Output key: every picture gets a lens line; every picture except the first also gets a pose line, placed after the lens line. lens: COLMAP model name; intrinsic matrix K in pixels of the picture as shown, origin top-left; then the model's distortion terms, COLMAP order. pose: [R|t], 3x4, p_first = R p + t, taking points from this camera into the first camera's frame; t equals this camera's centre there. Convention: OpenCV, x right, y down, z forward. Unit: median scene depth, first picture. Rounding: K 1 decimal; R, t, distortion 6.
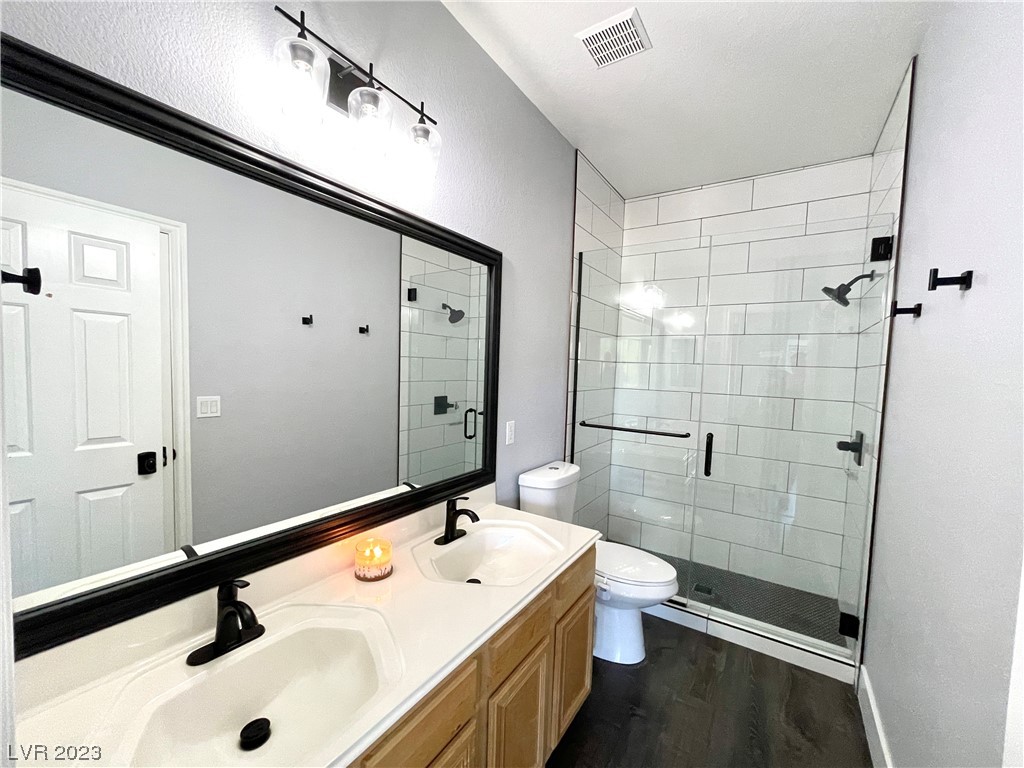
lens RADIAL K [[411.1, 0, 509.8], [0, 411.1, 391.6], [0, 0, 1]] dist [-0.003312, 0.002531]
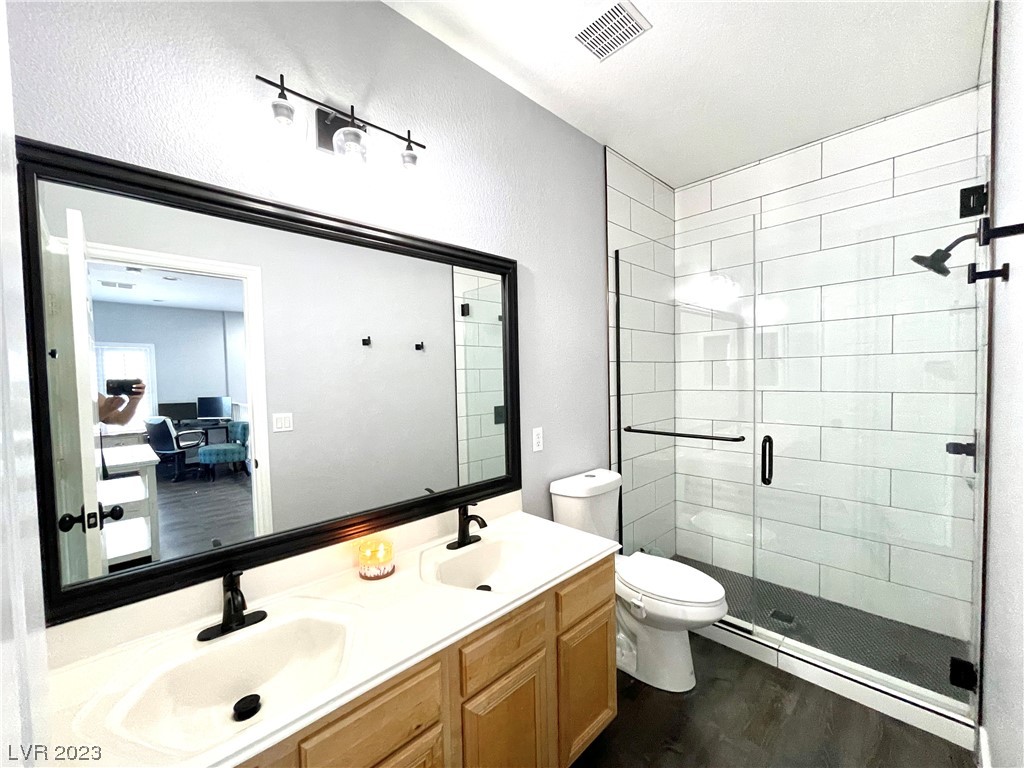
lens RADIAL K [[411.1, 0, 510.8], [0, 411.1, 391.0], [0, 0, 1]] dist [0.000603, -0.000274]
pose [[0.973868, -0.045865, -0.222434, 0.173437], [0.040104, 0.998734, -0.030351, 0.011613], [0.223545, 0.020637, 0.974475, 0.019569]]
